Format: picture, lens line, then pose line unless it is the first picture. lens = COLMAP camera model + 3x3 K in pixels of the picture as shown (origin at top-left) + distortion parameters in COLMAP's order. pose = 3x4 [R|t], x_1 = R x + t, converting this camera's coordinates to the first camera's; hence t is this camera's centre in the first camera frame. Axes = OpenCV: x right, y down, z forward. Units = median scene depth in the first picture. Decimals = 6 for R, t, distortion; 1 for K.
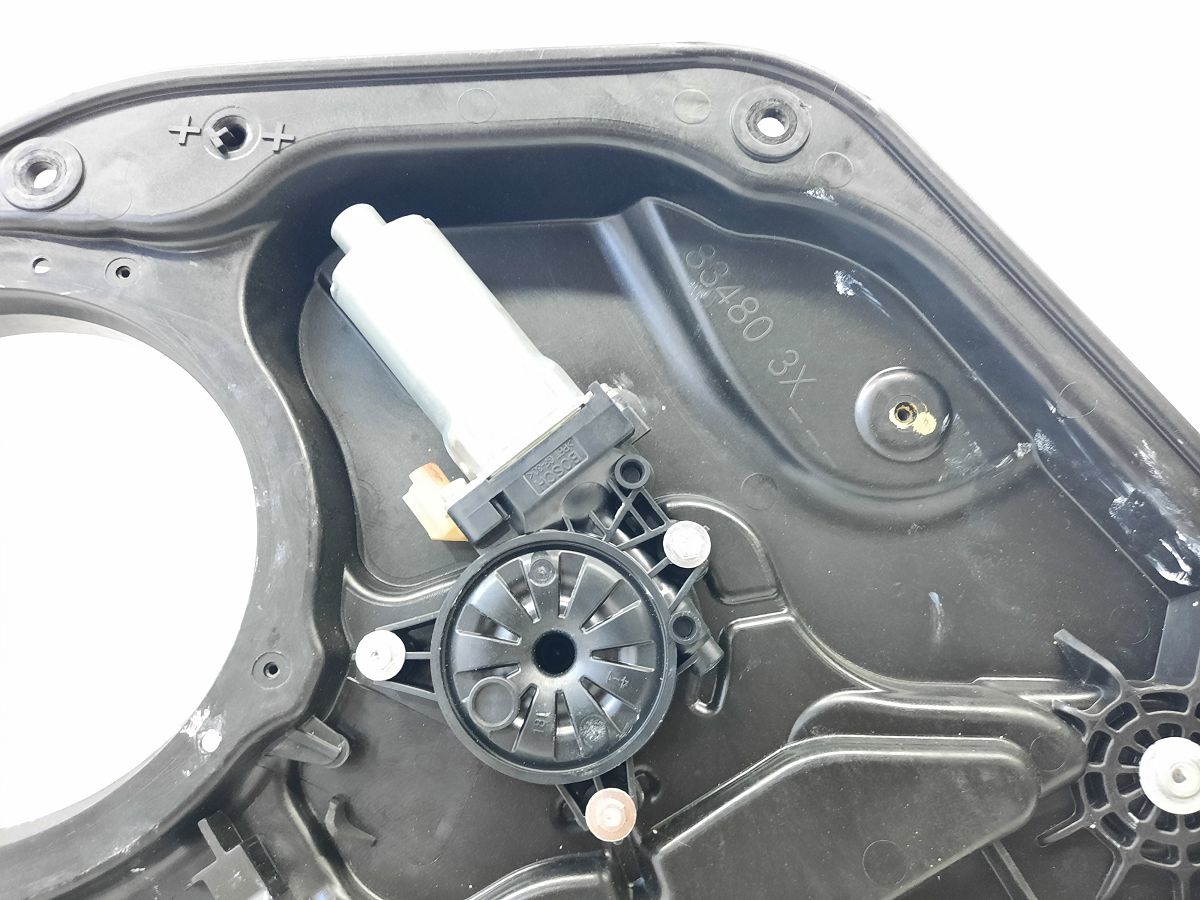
lens RADIAL K [[874.1, 0, 600.0], [0, 874.1, 450.0], [0, 0, 1]] dist [0.059474, -0.082039]
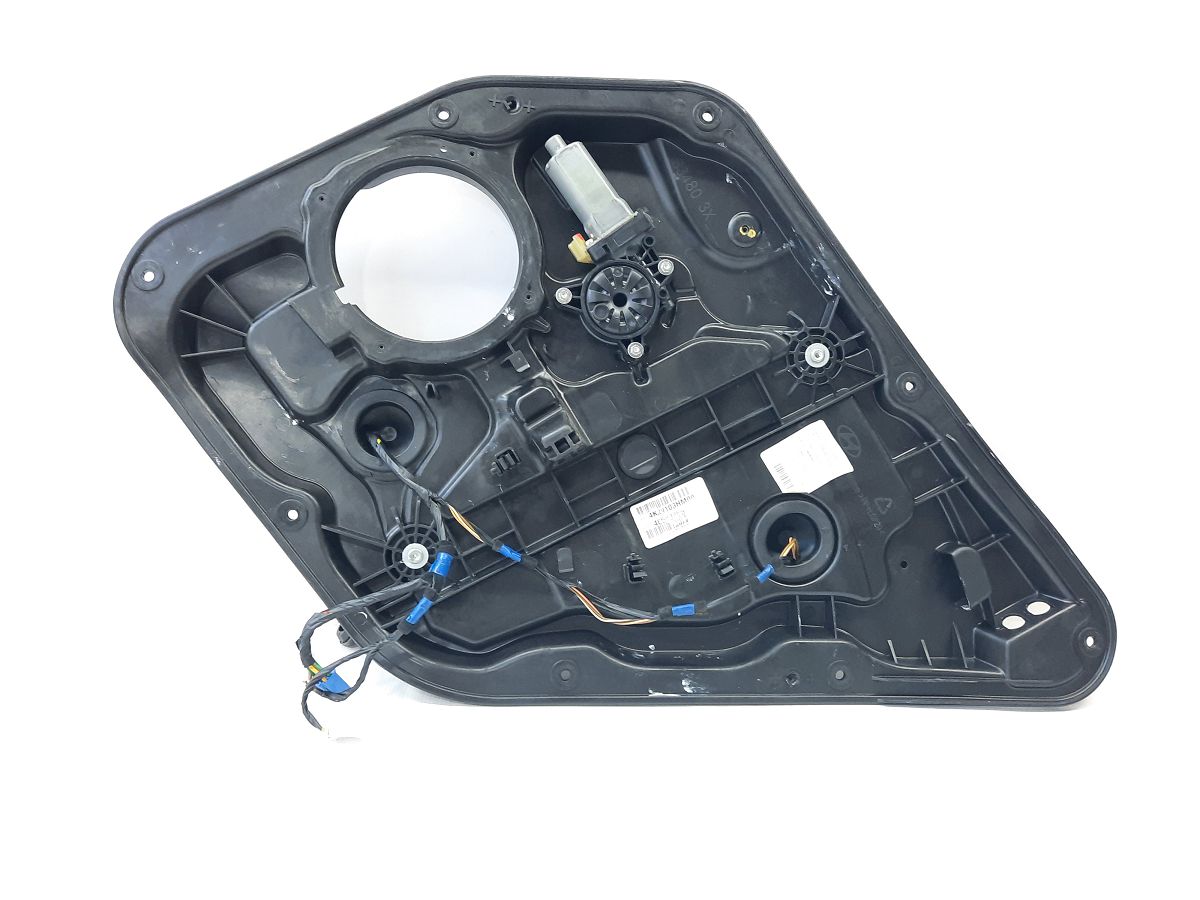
lens RADIAL K [[874.1, 0, 600.0], [0, 874.1, 450.0], [0, 0, 1]] dist [0.059474, -0.082039]
pose [[0.995211, 0.056771, 0.079575, -0.318888], [-0.069686, 0.982927, 0.170286, 0.221932], [-0.068549, -0.175016, 0.982176, -1.981367]]
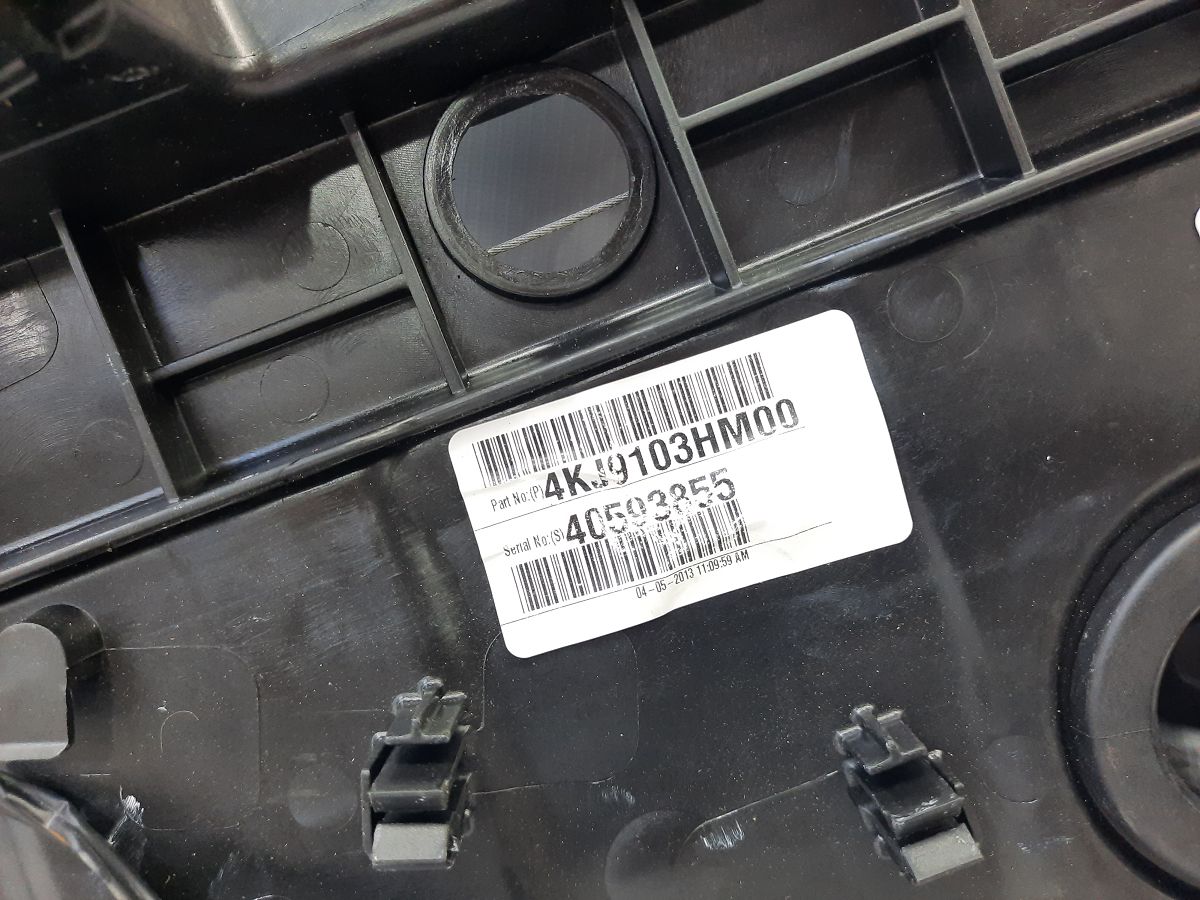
lens RADIAL K [[913.5, 0, 601.7], [0, 913.5, 468.1], [0, 0, 1]] dist [0.059995, -0.082745]
pose [[0.988643, 0.150062, 0.008126, 0.123230], [-0.146319, 0.948834, 0.279830, 0.748733], [0.034282, -0.277841, 0.960015, 0.308127]]
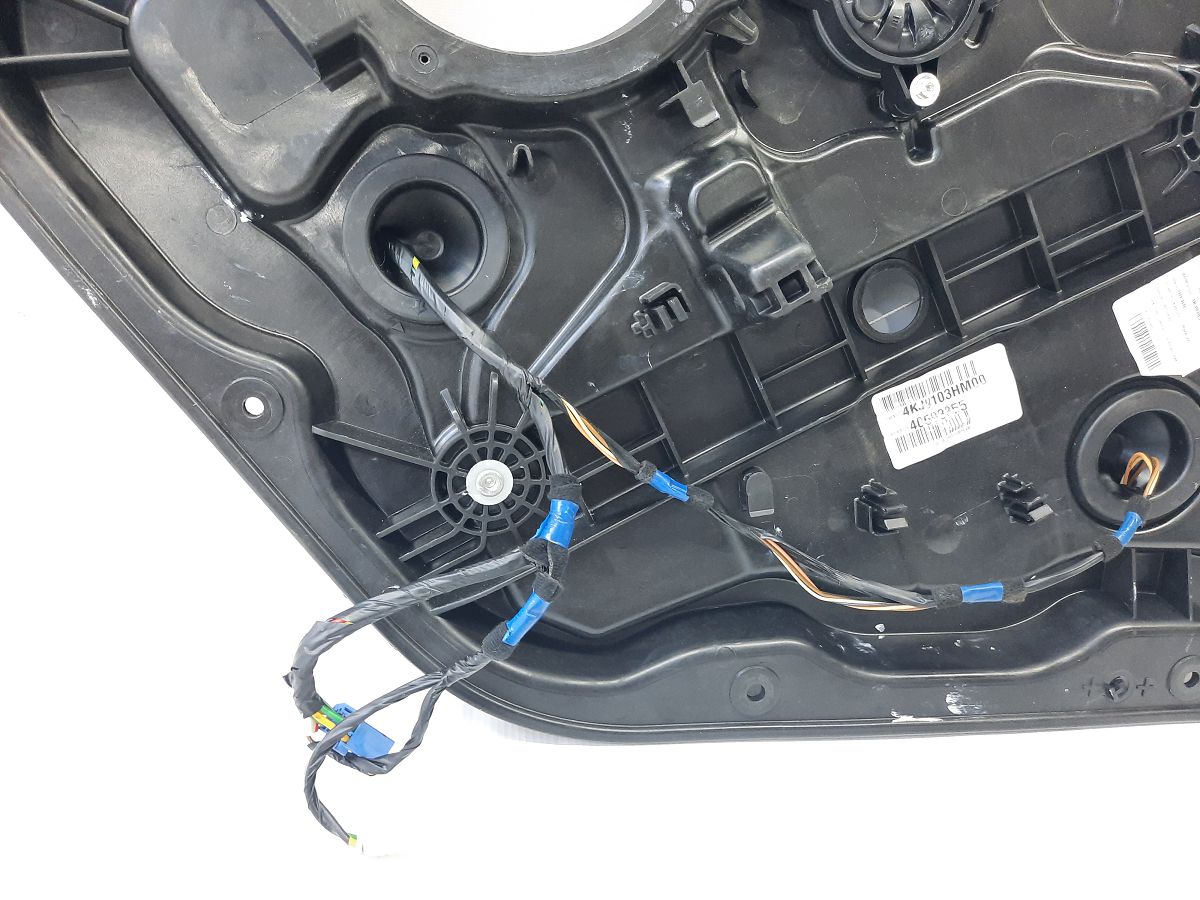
lens RADIAL K [[913.5, 0, 601.7], [0, 913.5, 468.1], [0, 0, 1]] dist [0.059995, -0.082745]
pose [[0.987382, 0.052159, 0.149522, -0.717168], [-0.109896, 0.905521, 0.409823, 0.382433], [-0.114020, -0.421084, 0.899827, -0.662933]]
